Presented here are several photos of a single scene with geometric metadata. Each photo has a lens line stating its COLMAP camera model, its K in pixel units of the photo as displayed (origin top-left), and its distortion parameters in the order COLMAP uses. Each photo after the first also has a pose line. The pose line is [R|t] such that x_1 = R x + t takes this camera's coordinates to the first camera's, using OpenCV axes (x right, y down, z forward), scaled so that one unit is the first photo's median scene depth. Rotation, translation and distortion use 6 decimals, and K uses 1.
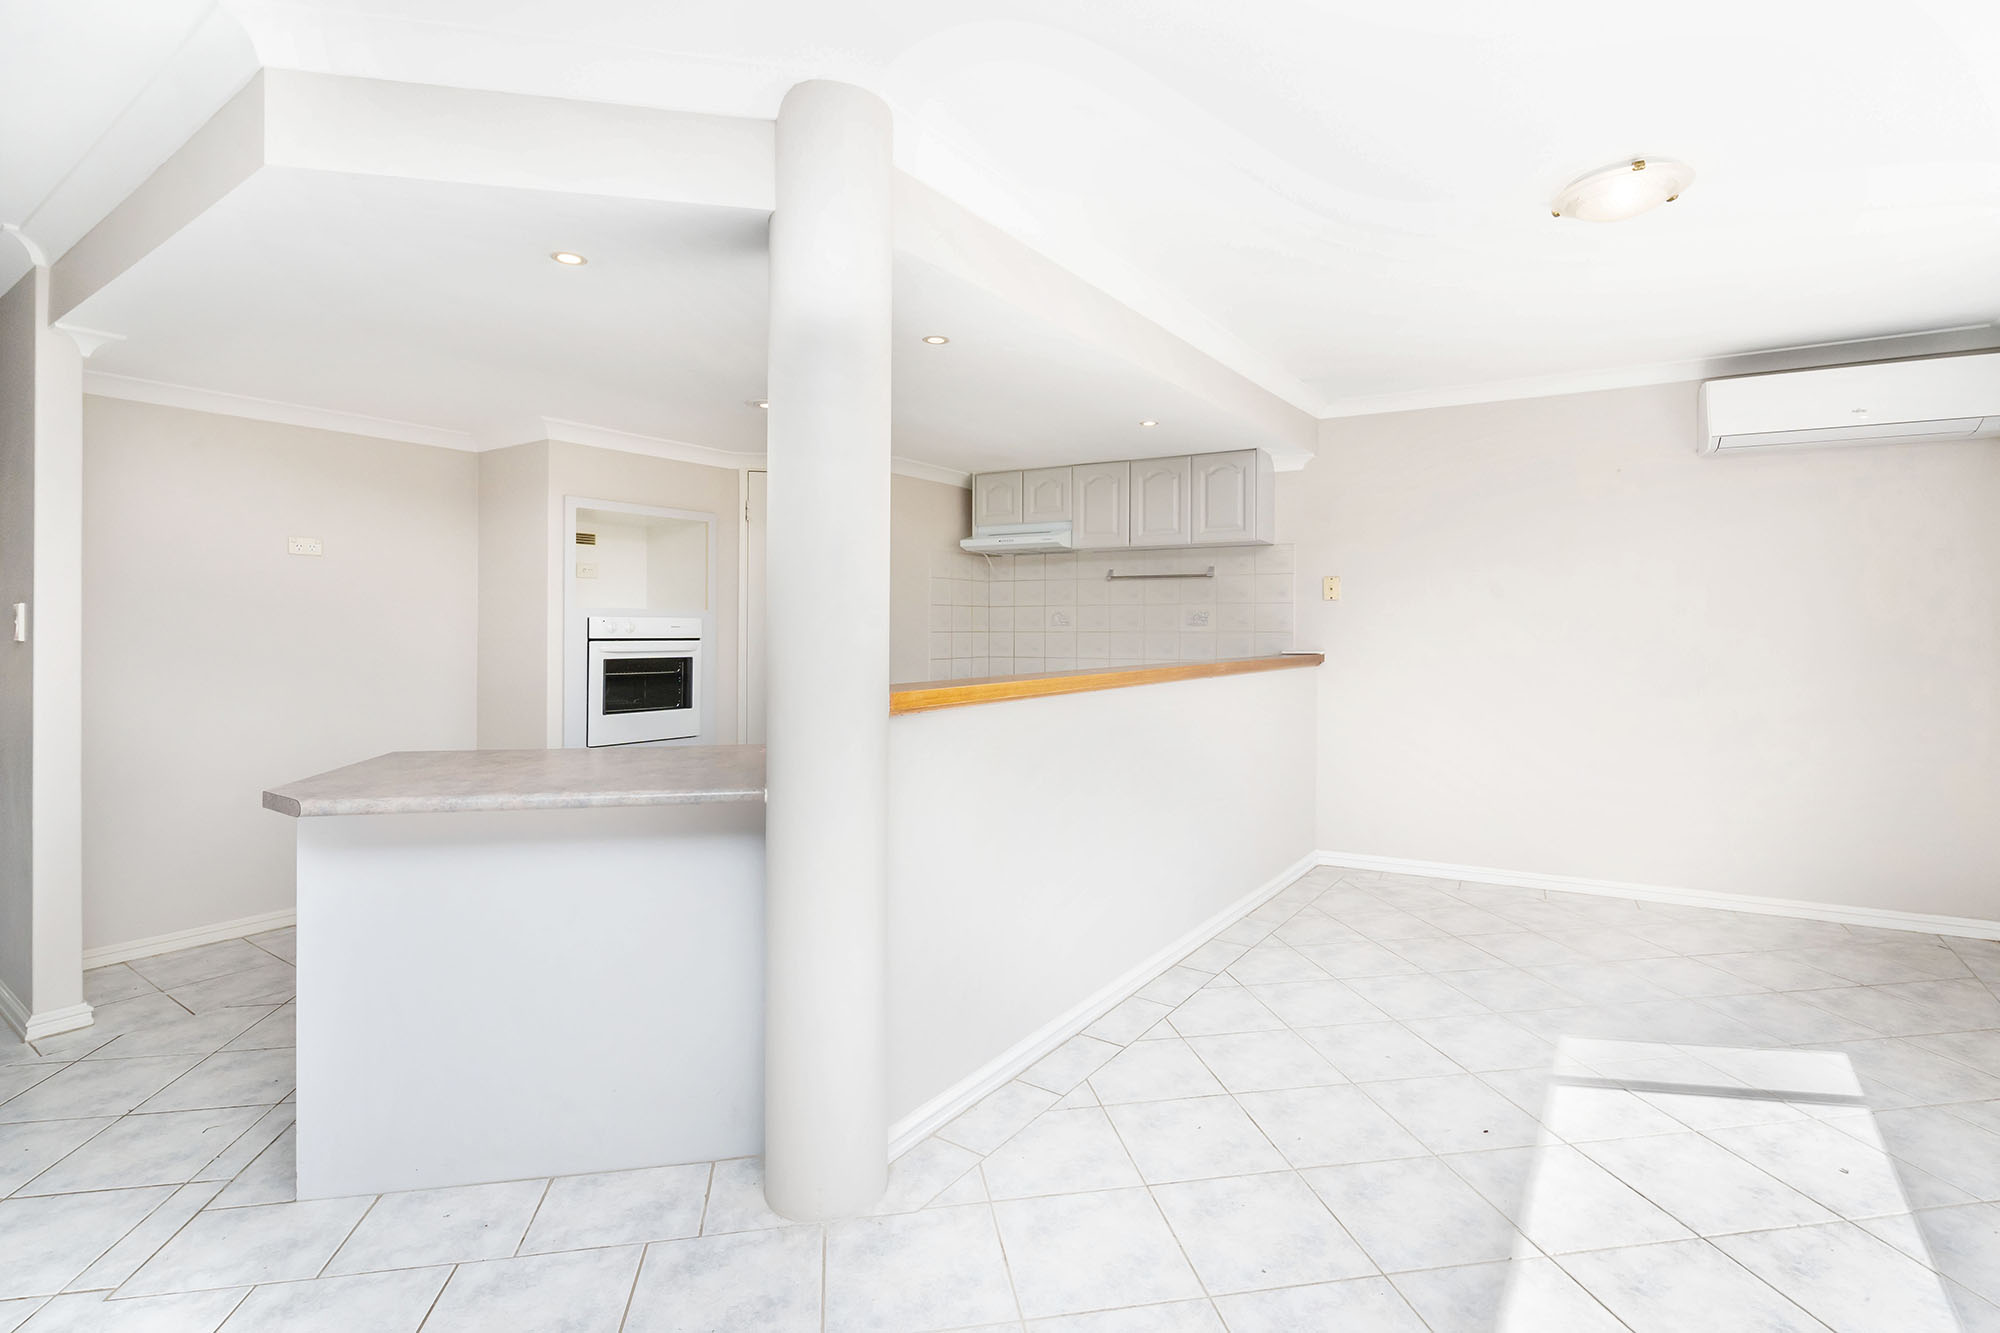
lens RADIAL K [[928.3, 0, 999.3], [0, 928.3, 624.4], [0, 0, 1]] dist [-0.001841, -0.000204]
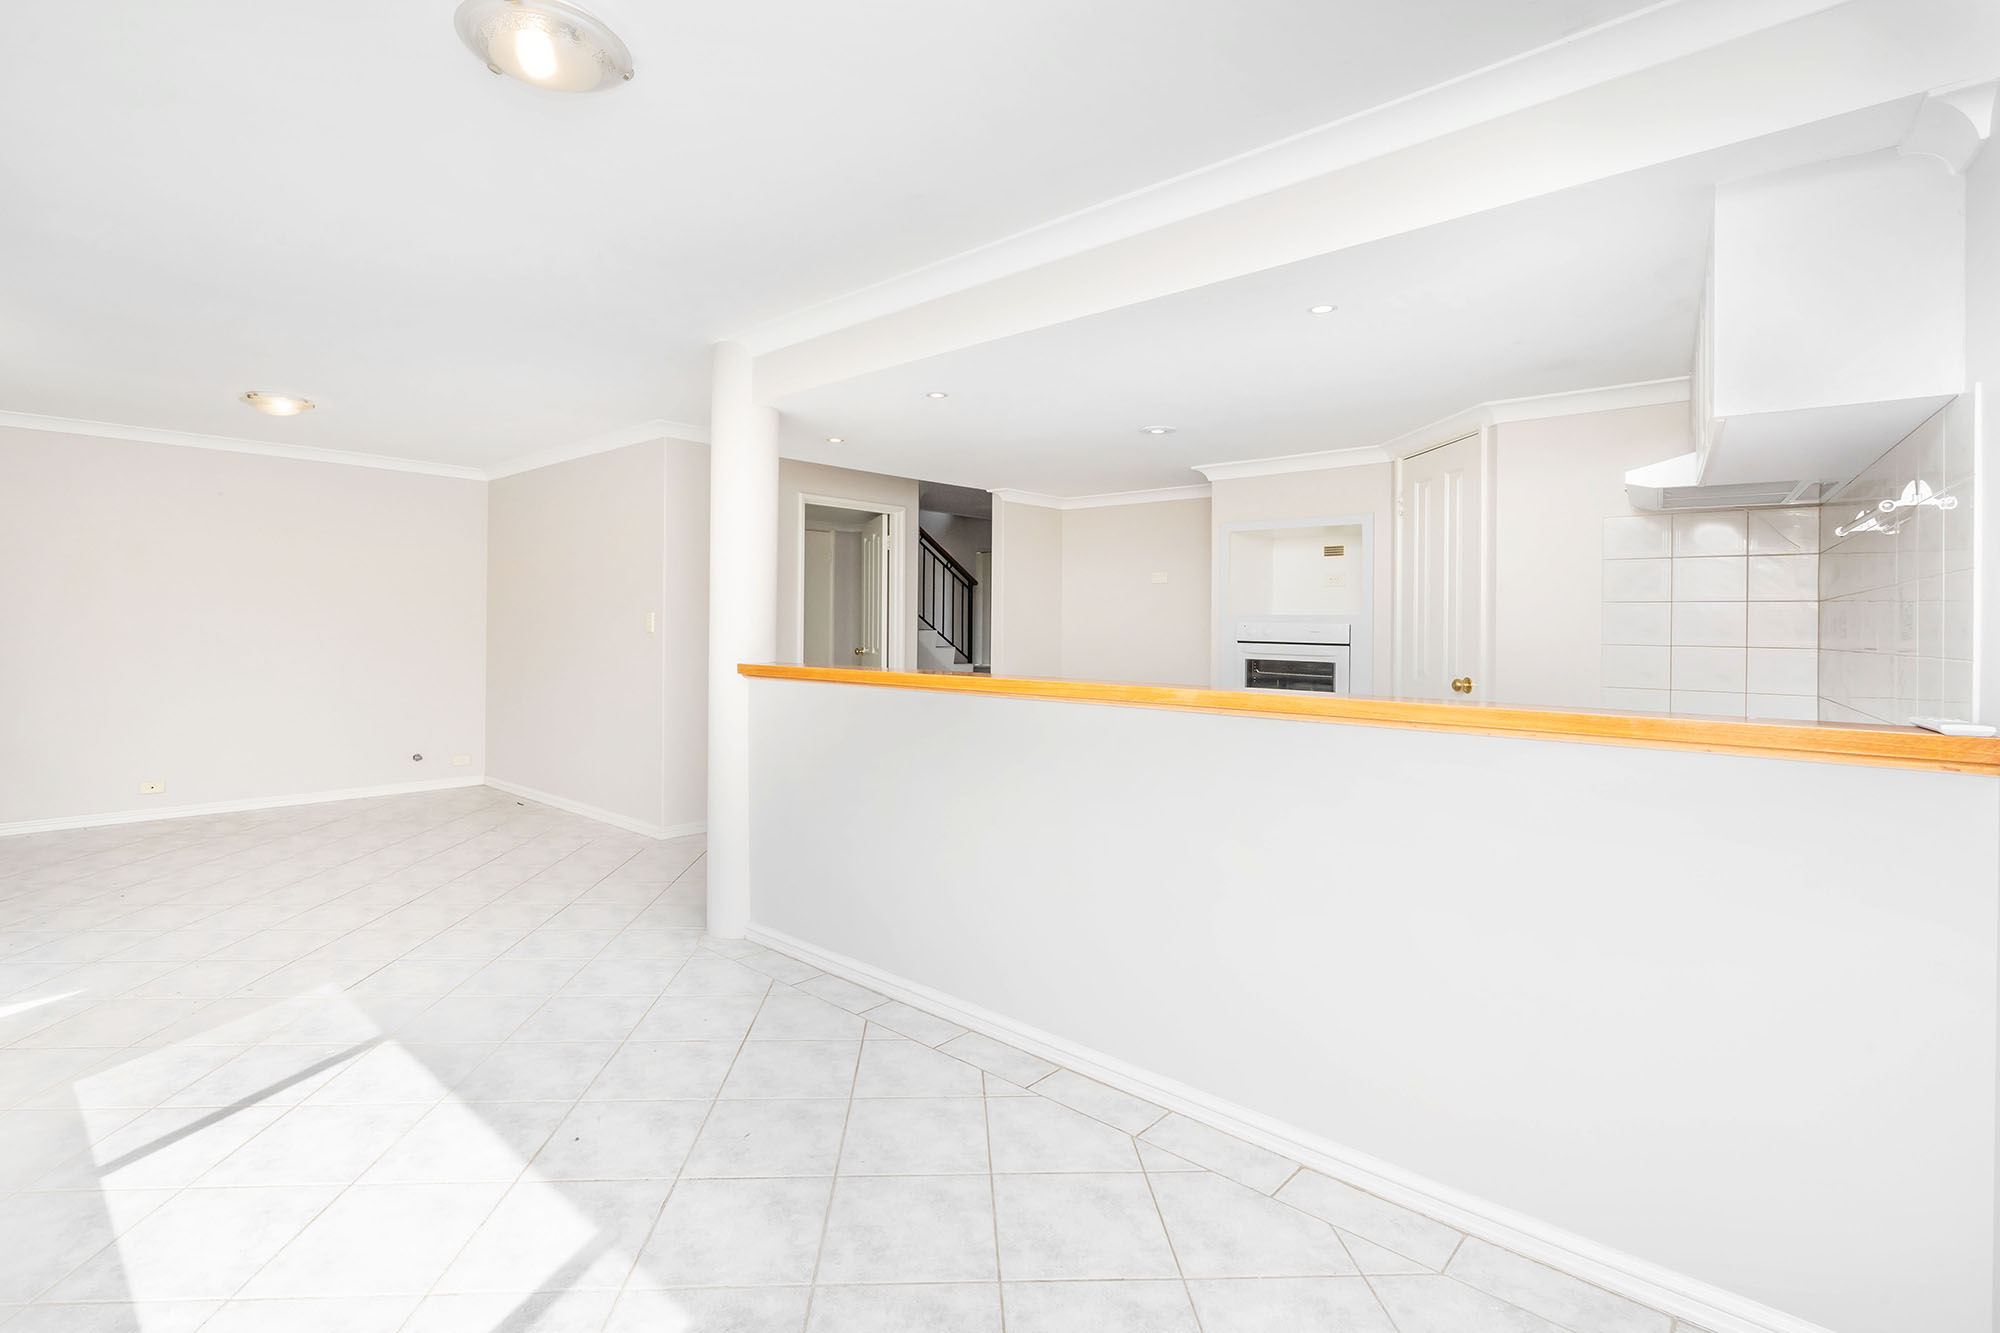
lens RADIAL K [[928.3, 0, 999.3], [0, 928.3, 624.4], [0, 0, 1]] dist [-0.001841, -0.000204]
pose [[-0.103425, -0.001390, -0.994636, 0.710853], [-0.009557, 0.999954, -0.000404, -0.002168], [0.994591, 0.009464, -0.103433, 0.752036]]
